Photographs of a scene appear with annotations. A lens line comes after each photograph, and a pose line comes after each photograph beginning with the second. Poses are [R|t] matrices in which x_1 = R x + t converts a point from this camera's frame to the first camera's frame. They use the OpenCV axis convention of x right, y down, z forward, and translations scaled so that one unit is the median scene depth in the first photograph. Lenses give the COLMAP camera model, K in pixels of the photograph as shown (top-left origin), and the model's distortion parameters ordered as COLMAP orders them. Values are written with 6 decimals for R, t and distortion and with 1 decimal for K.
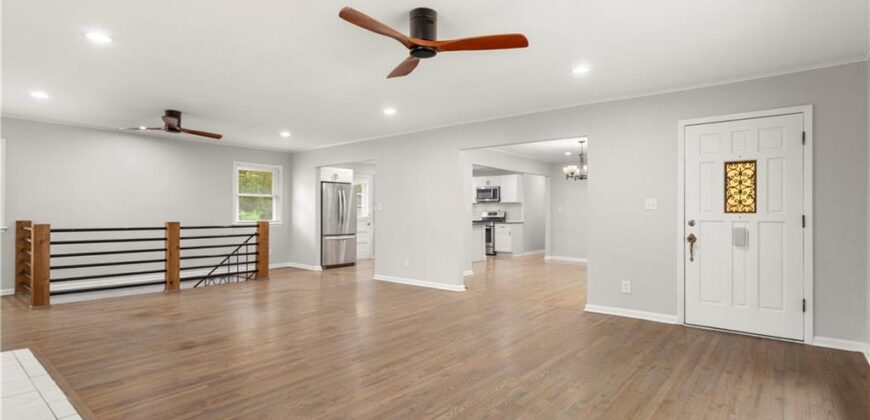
lens RADIAL K [[427.3, 0, 437.7], [0, 427.3, 212.4], [0, 0, 1]] dist [0.000264, -0.000222]
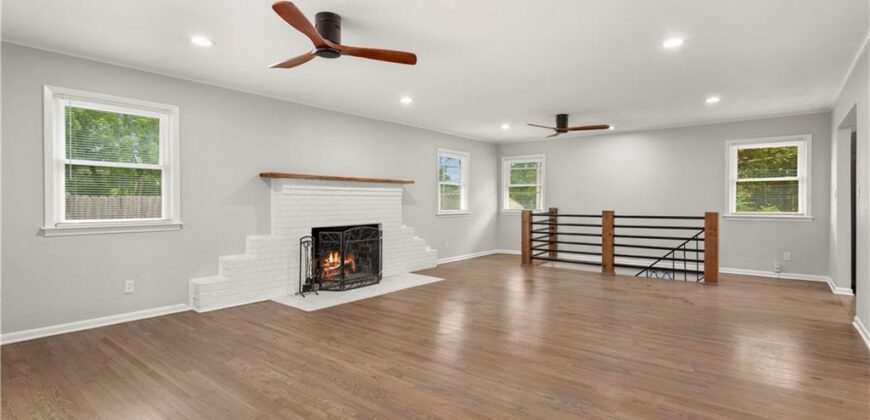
lens RADIAL K [[427.3, 0, 438.1], [0, 427.3, 203.7], [0, 0, 1]] dist [0.000264, -0.000222]
pose [[0.003322, 0.002157, -0.999992, 0.430333], [0.000522, 0.999998, 0.002158, 0.002115], [0.999994, -0.000529, 0.003321, 0.519134]]
